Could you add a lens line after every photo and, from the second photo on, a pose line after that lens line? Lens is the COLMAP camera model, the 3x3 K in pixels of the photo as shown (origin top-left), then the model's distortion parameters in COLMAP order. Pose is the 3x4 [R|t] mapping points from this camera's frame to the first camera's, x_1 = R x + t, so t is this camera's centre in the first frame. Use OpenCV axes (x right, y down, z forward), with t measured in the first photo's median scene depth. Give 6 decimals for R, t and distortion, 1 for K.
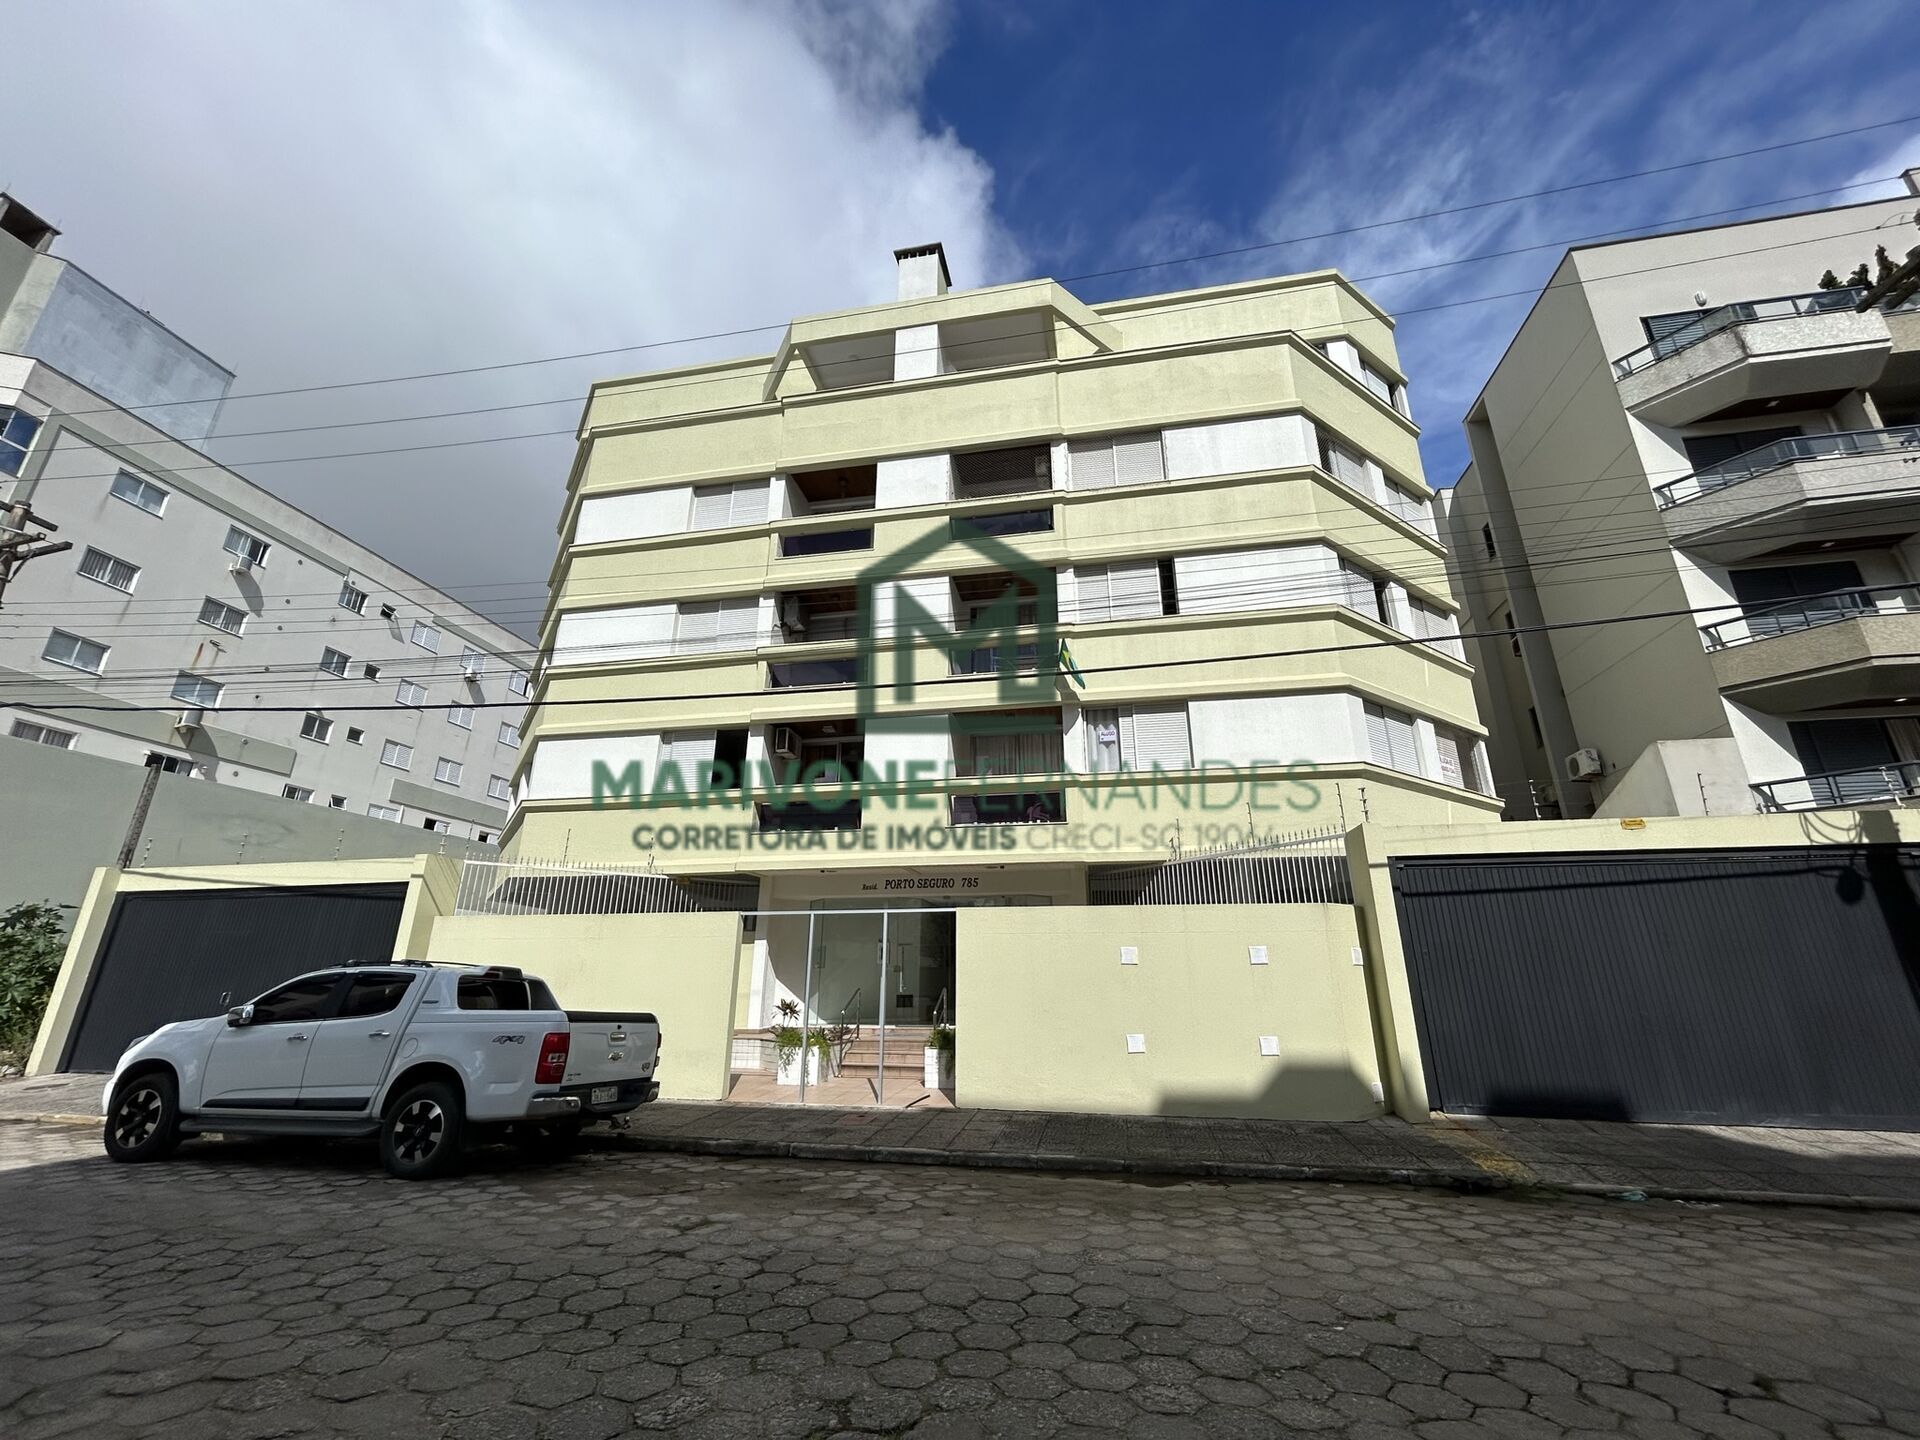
lens RADIAL K [[778.6, 0, 963.1], [0, 778.6, 716.4], [0, 0, 1]] dist [0.000914, 0.000146]
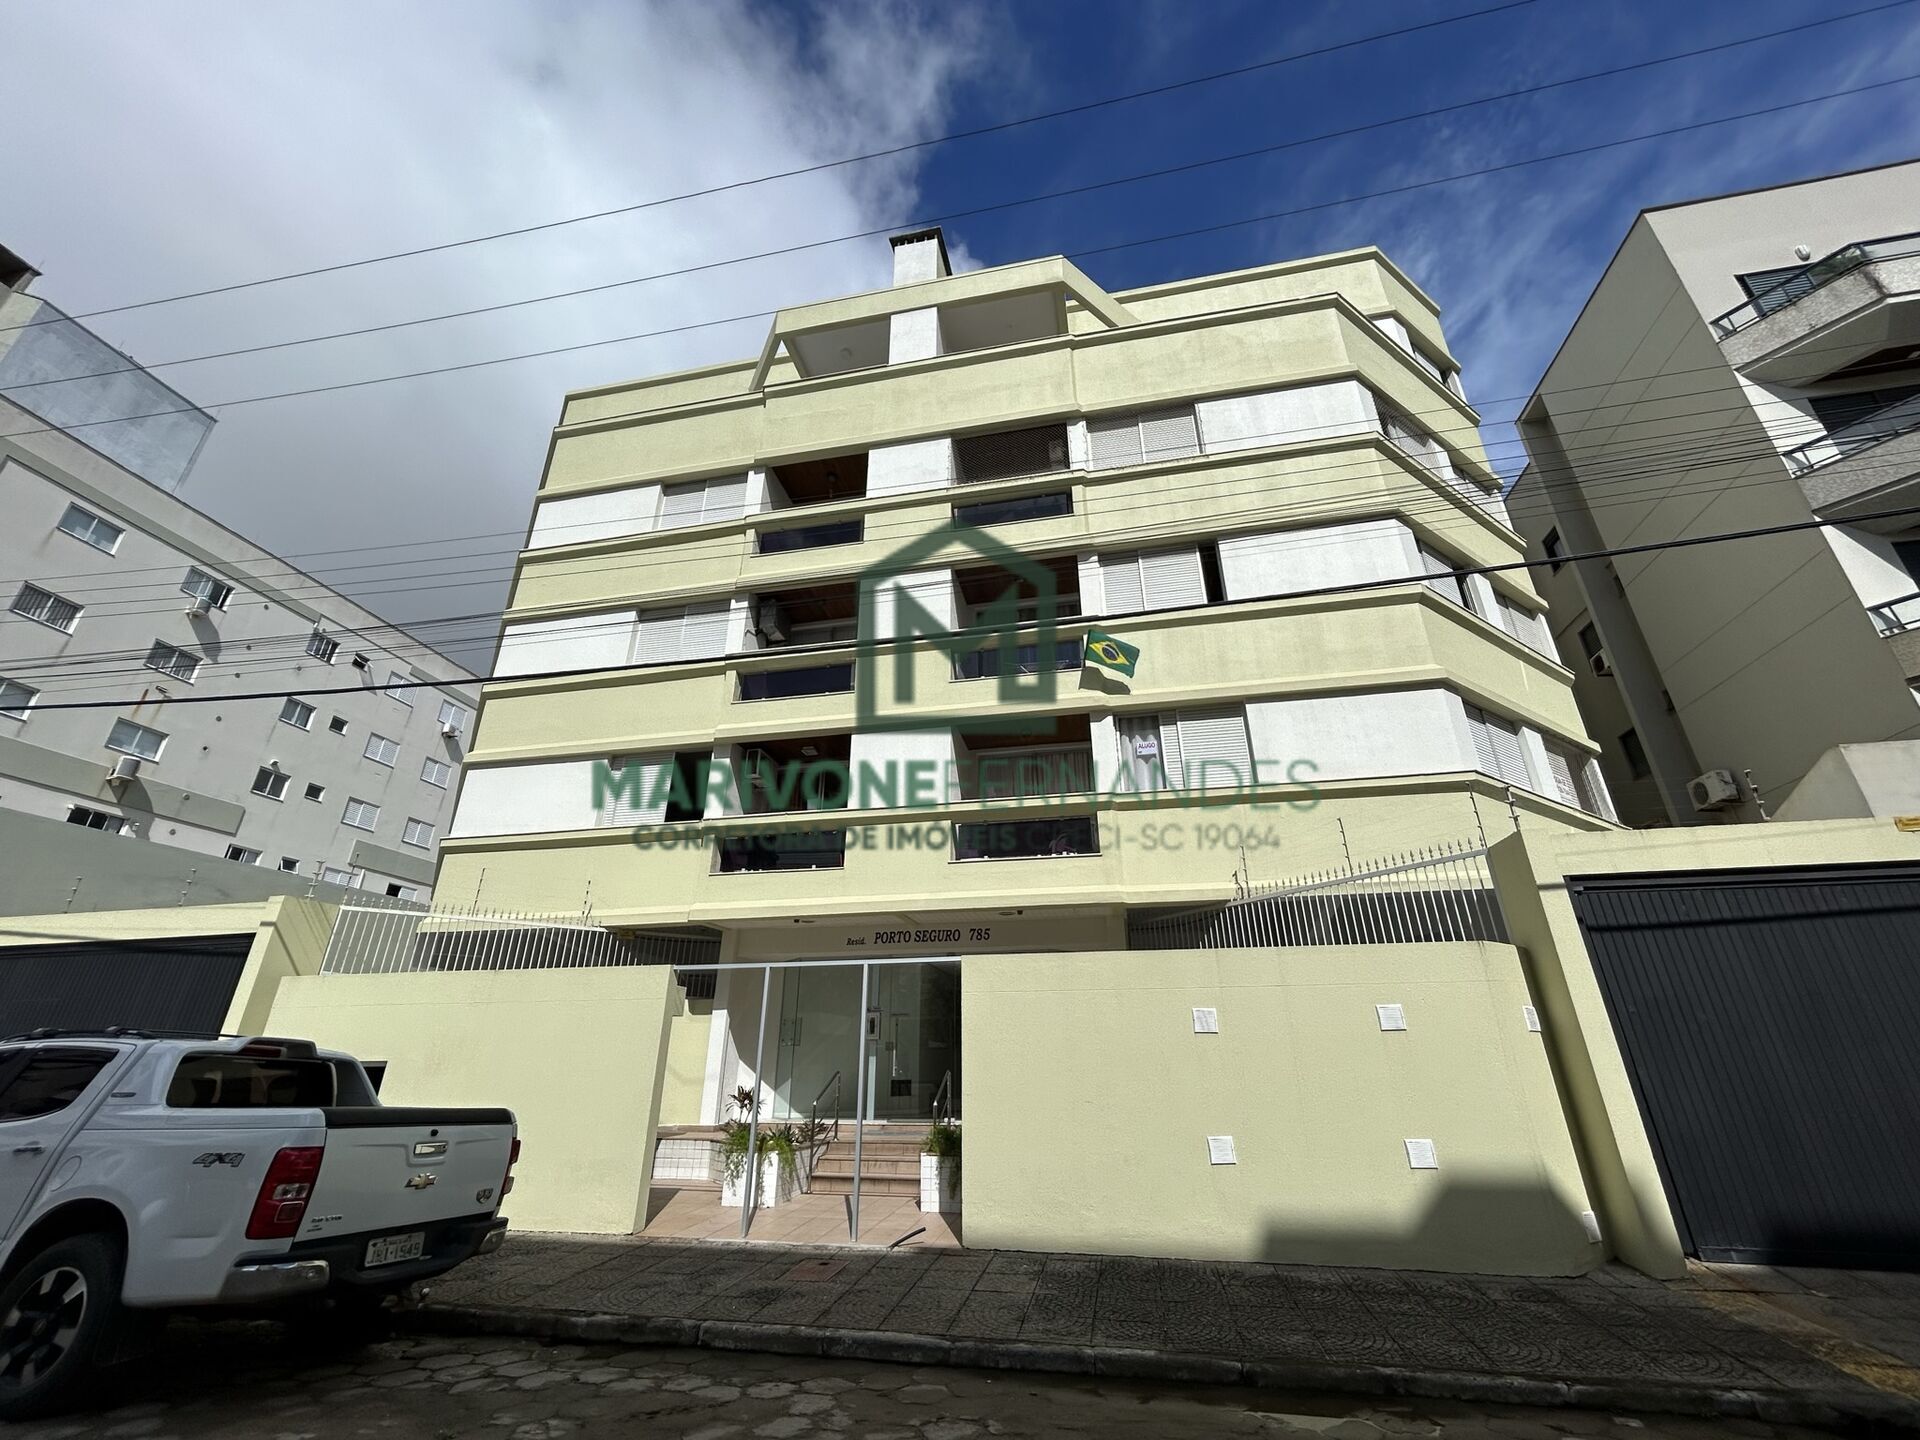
lens RADIAL K [[778.6, 0, 963.1], [0, 778.6, 716.4], [0, 0, 1]] dist [0.000914, 0.000146]
pose [[0.999916, -0.009387, -0.008885, 0.001173], [0.008519, 0.995621, -0.093092, 0.062621], [0.009720, 0.093009, 0.995618, 0.173670]]
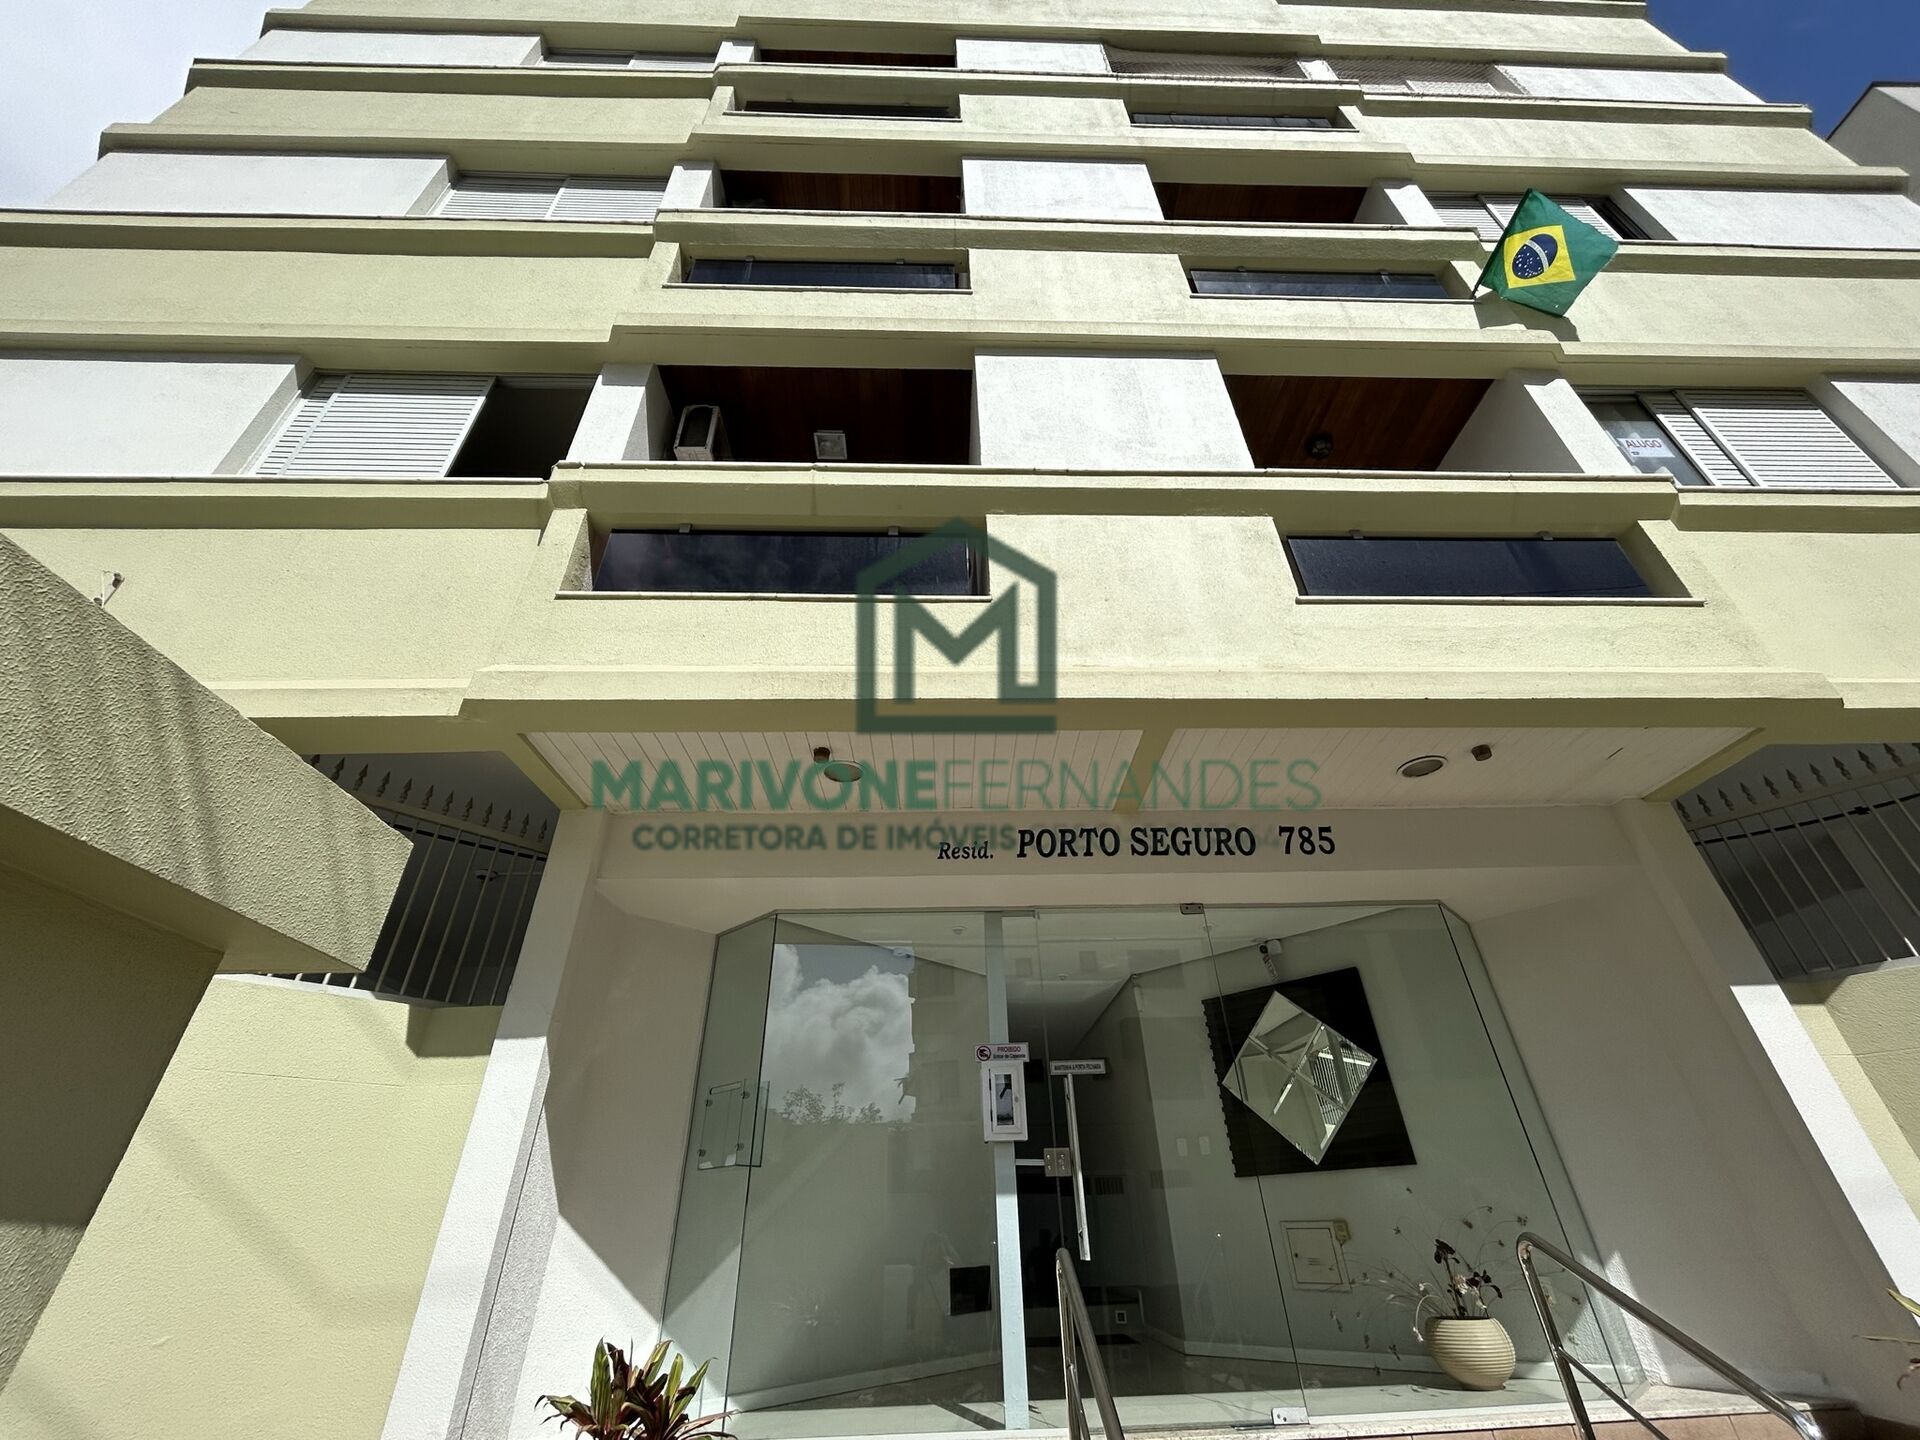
lens RADIAL K [[778.6, 0, 963.1], [0, 778.6, 716.4], [0, 0, 1]] dist [0.000914, 0.000146]
pose [[0.973931, 0.099973, 0.203628, -0.185059], [-0.045722, 0.965739, -0.255454, 0.245917], [-0.222190, 0.239484, 0.945134, 0.715436]]
